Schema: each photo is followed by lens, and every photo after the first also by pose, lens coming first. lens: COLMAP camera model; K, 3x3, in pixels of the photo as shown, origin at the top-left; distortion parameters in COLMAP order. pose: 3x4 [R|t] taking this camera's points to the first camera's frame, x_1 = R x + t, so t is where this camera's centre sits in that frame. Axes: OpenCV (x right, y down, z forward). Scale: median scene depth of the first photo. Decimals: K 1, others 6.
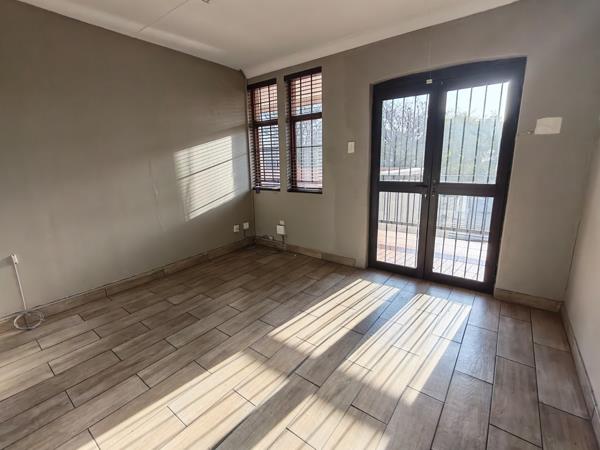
lens RADIAL K [[275.4, 0, 300.1], [0, 275.4, 223.4], [0, 0, 1]] dist [-0.001177, 0.000218]
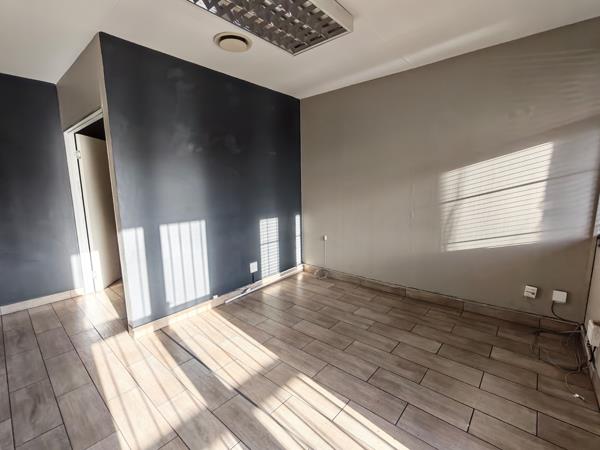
lens RADIAL K [[275.4, 0, 300.5], [0, 275.4, 223.9], [0, 0, 1]] dist [-0.001177, 0.000218]
pose [[-0.064213, 0.171434, -0.983101, 0.532924], [-0.202912, 0.962311, 0.181063, -0.188535], [0.977089, 0.211110, -0.027007, 0.684157]]
